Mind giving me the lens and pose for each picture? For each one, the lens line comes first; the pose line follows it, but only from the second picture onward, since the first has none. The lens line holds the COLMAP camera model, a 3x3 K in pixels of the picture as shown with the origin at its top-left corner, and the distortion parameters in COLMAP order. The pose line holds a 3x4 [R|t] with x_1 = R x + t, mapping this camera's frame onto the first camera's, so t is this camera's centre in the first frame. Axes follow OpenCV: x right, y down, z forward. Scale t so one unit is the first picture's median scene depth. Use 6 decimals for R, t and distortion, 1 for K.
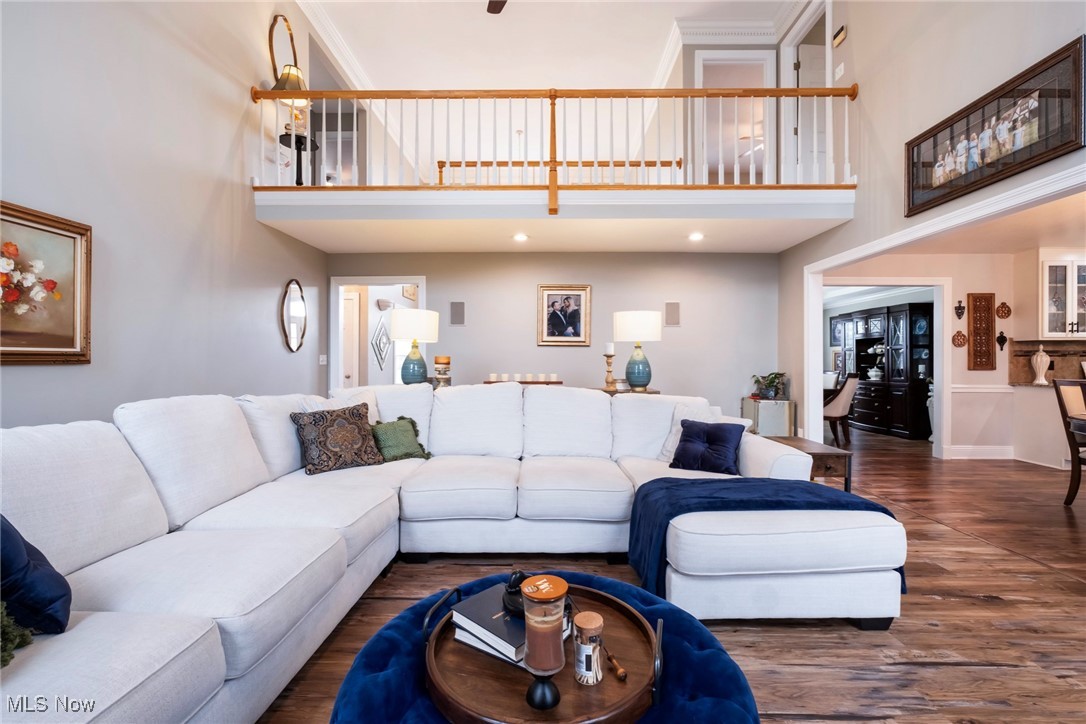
lens RADIAL K [[470.0, 0, 543.0], [0, 470.0, 362.0], [0, 0, 1]] dist [-0.000769, -0.000244]
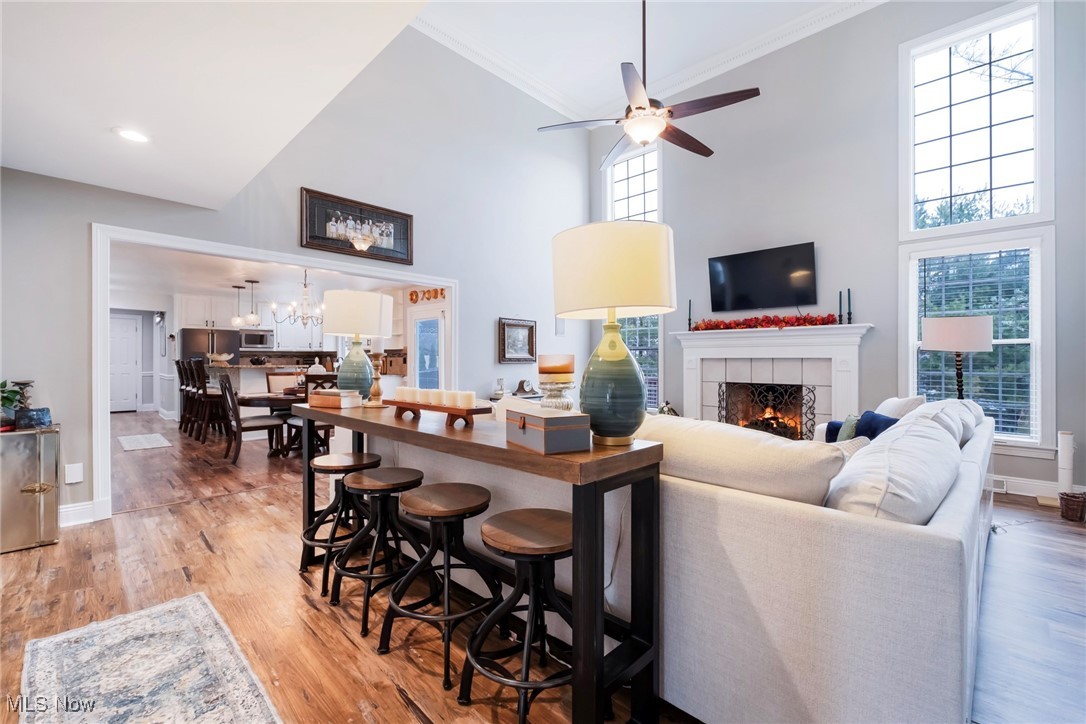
lens RADIAL K [[470.0, 0, 543.0], [0, 470.0, 362.0], [0, 0, 1]] dist [-0.000769, -0.000244]
pose [[-0.740048, 0.002825, 0.672548, -0.271778], [0.006459, 0.999975, 0.002907, -0.004003], [-0.672523, 0.006496, -0.740048, 0.779451]]
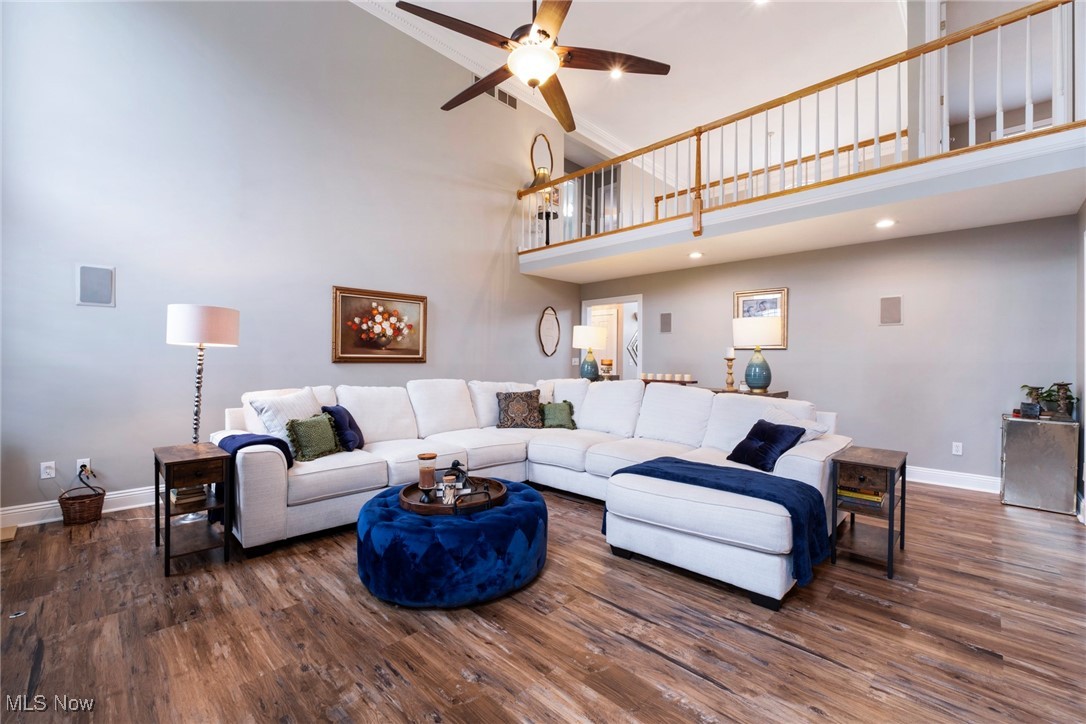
lens RADIAL K [[469.5, 0, 543.0], [0, 469.5, 362.0], [0, 0, 1]] dist [-0.001022, 0.000354]
pose [[0.717924, 0.006312, -0.696093, 0.636210], [-0.009139, 0.999958, -0.000359, -0.002760], [0.696062, 0.006620, 0.717951, -0.096794]]
